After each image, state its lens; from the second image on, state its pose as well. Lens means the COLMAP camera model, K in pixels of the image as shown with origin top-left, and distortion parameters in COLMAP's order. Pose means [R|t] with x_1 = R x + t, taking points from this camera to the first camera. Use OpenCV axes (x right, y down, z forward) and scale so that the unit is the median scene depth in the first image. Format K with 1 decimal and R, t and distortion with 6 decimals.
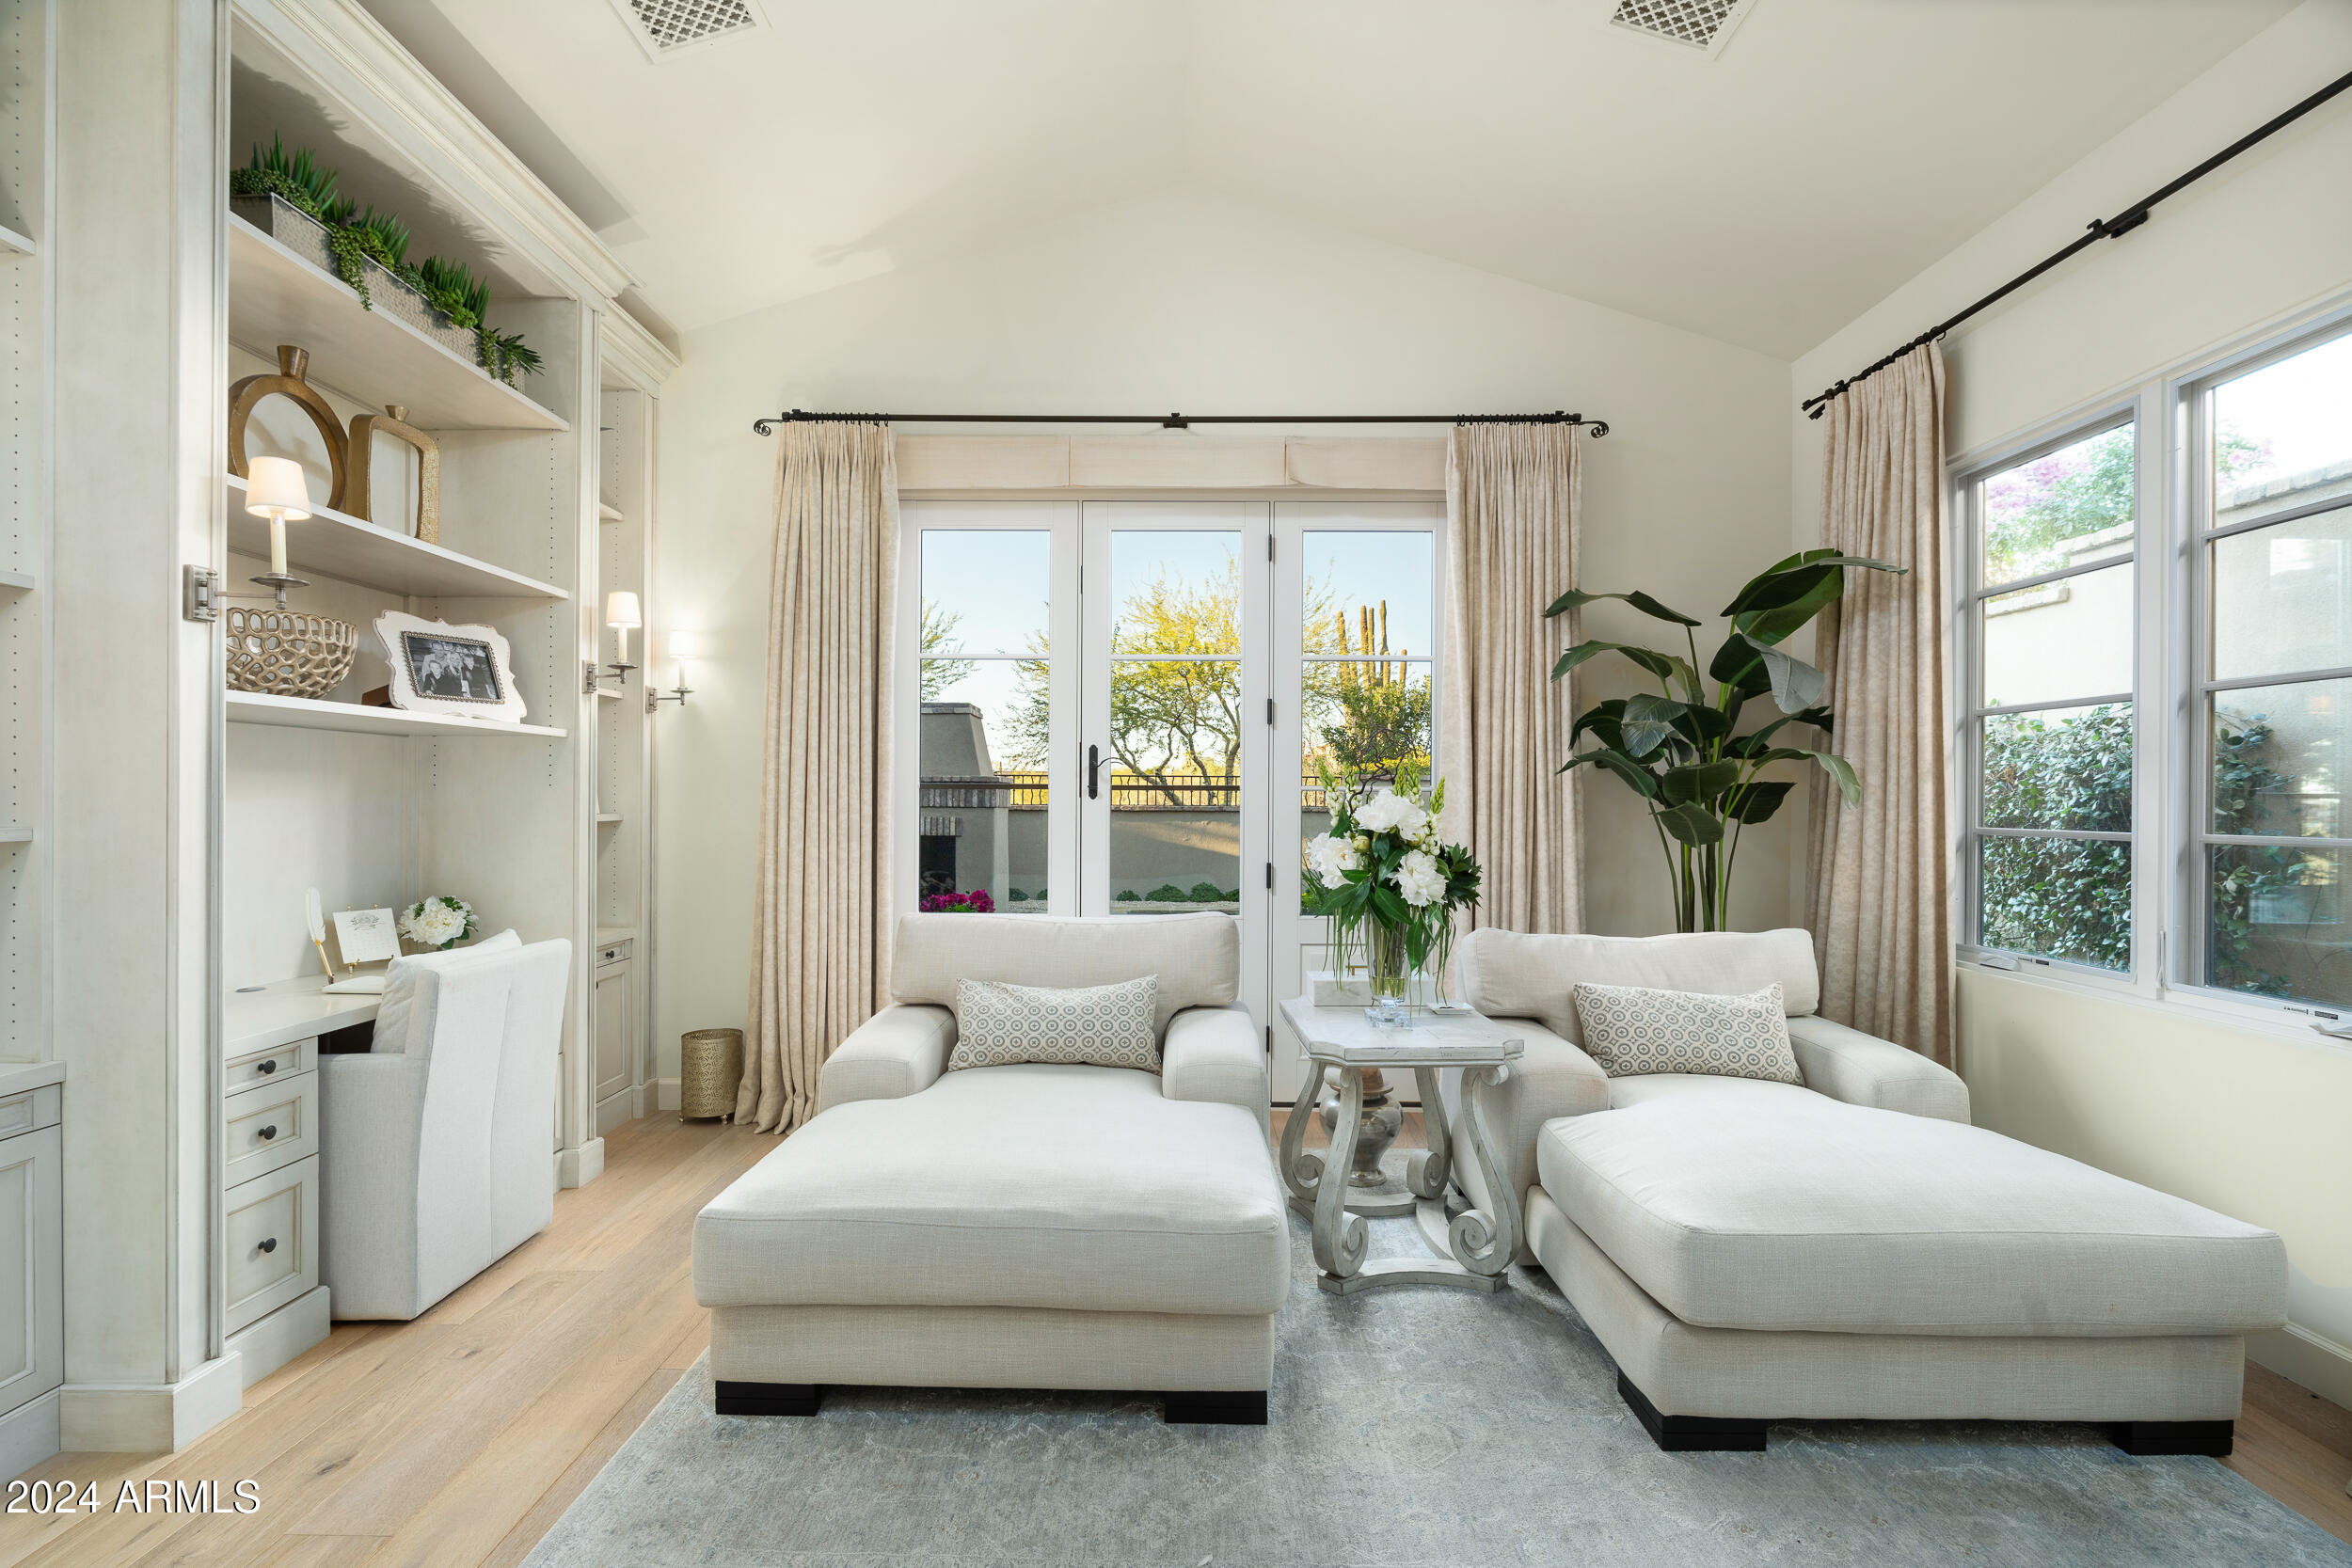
lens RADIAL K [[1075.2, 0, 1161.4], [0, 1075.2, 793.8], [0, 0, 1]] dist [-0.002785, -0.000089]
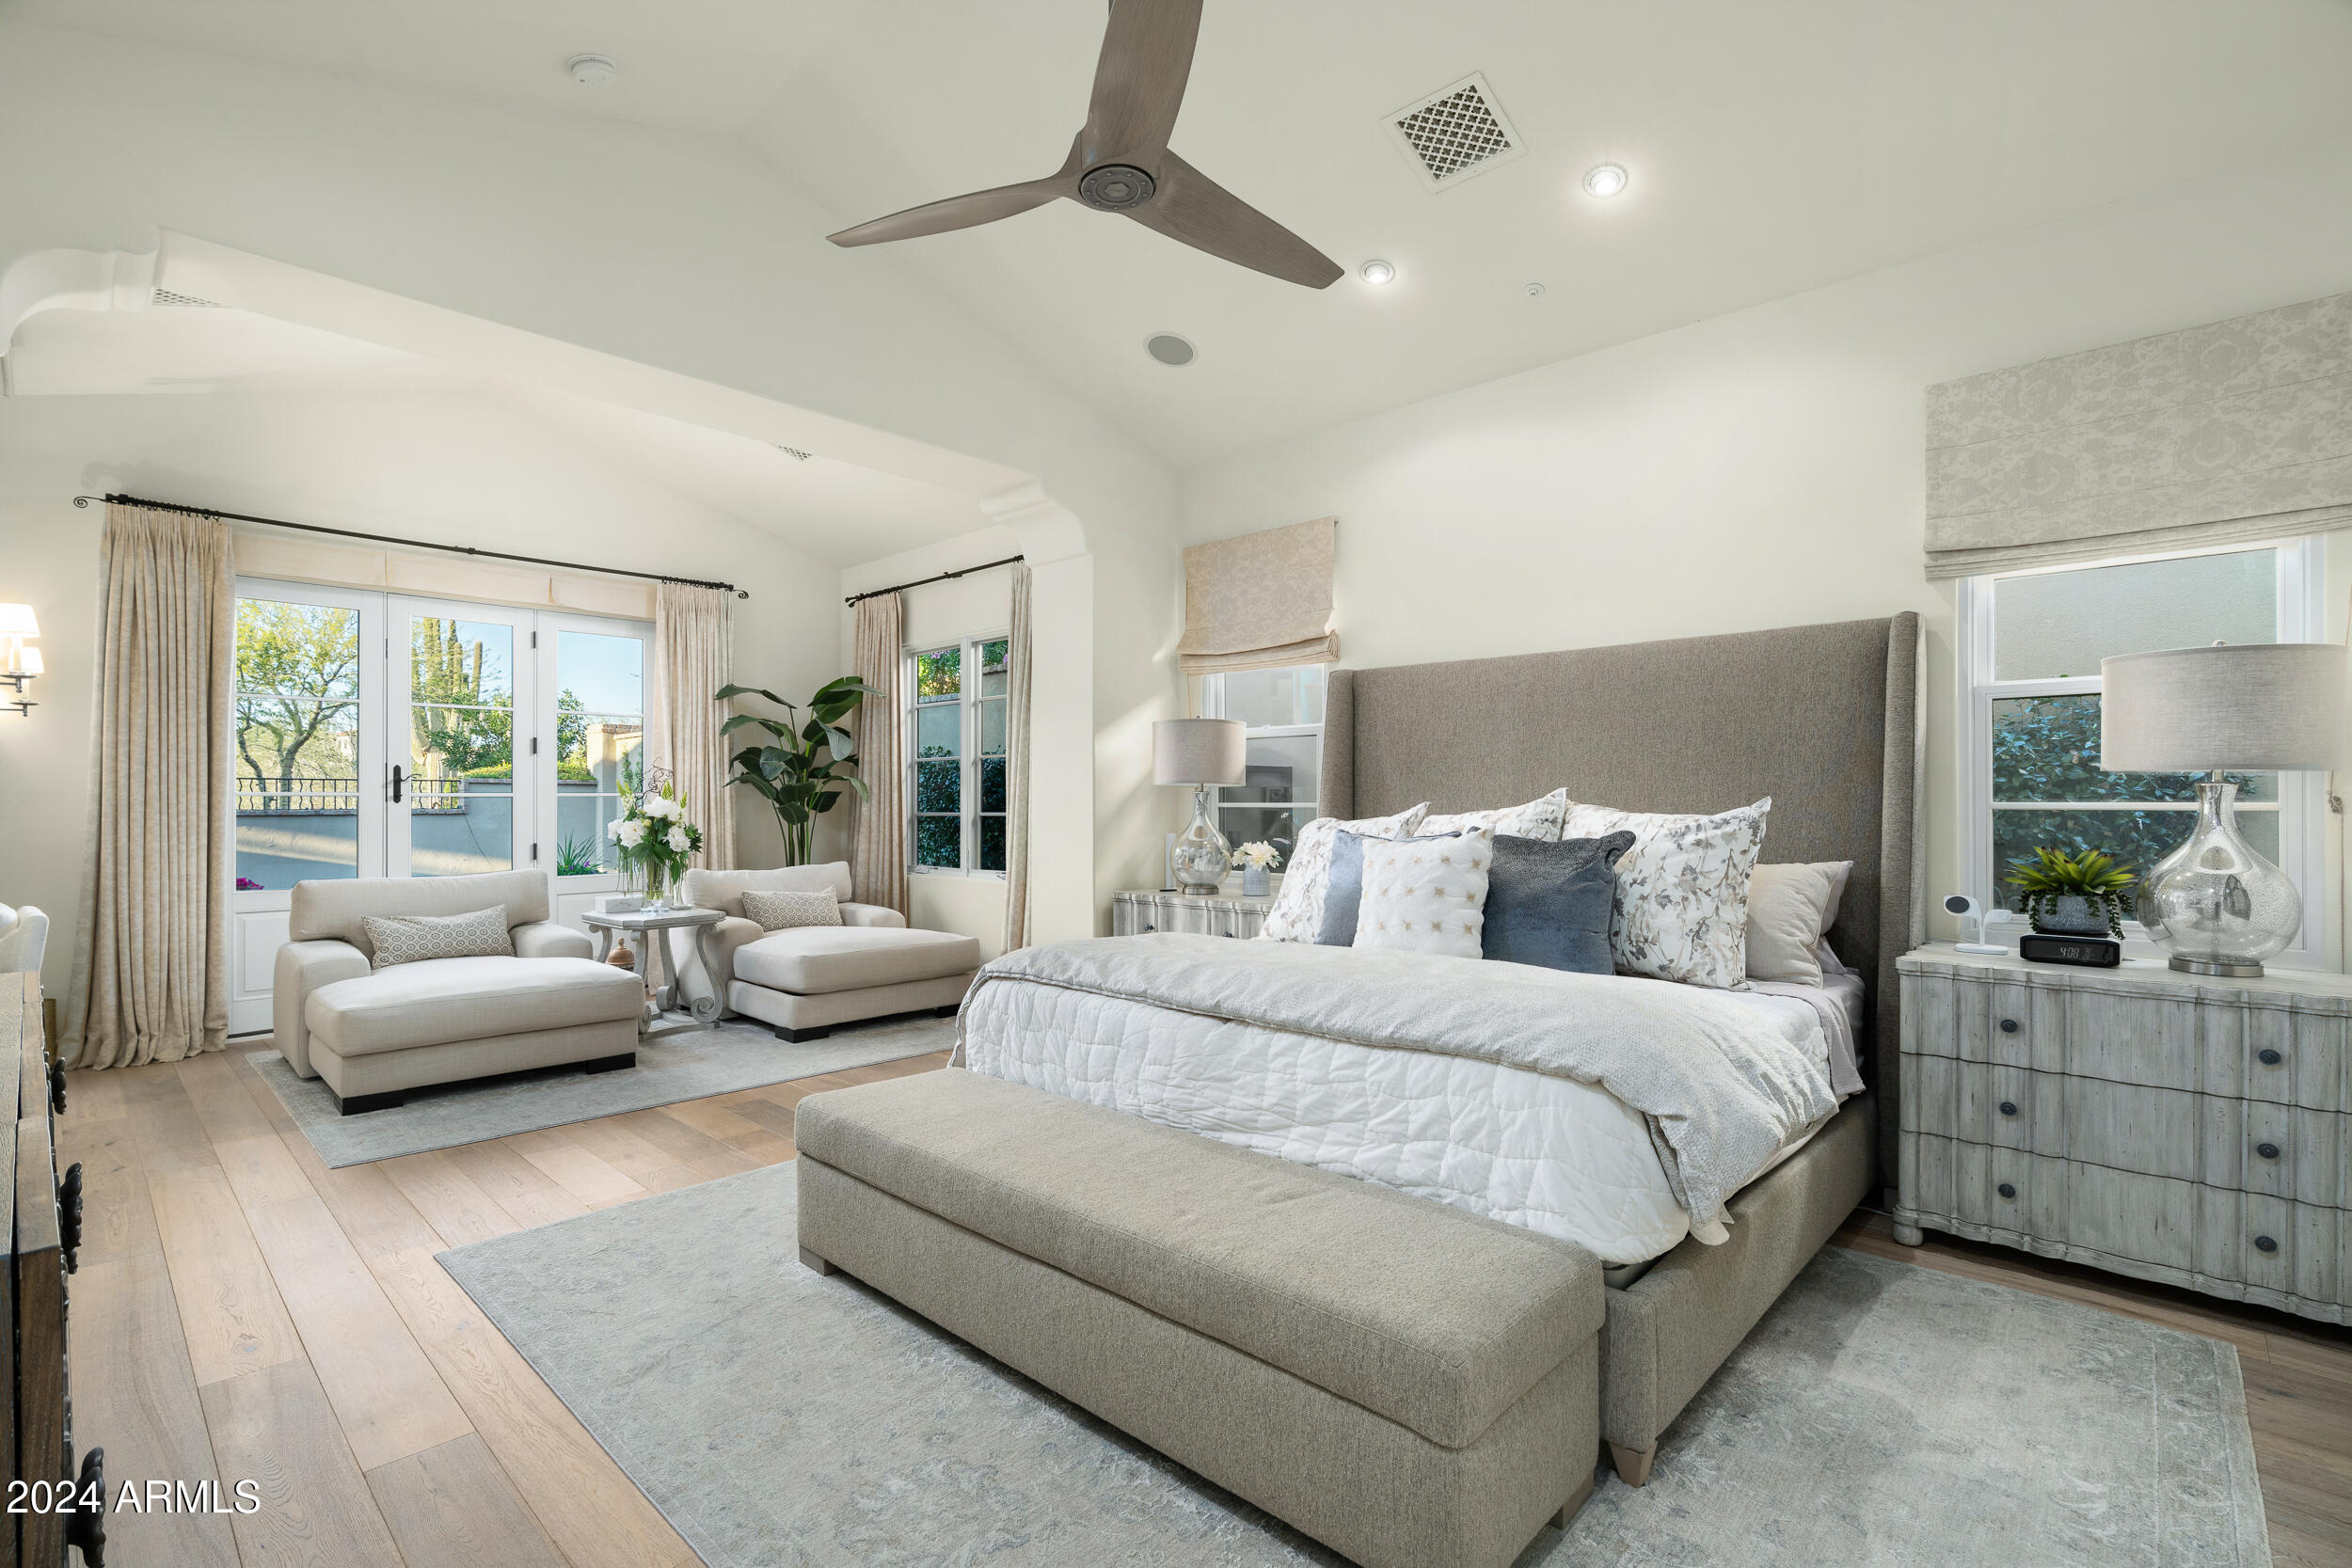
lens RADIAL K [[1075.2, 0, 1167.4], [0, 1075.2, 794.7], [0, 0, 1]] dist [-0.002785, -0.000089]
pose [[0.684874, -0.002145, 0.728659, -0.452908], [0.002448, 0.999997, 0.000643, -0.004779], [-0.728658, 0.001343, 0.684877, -0.811829]]
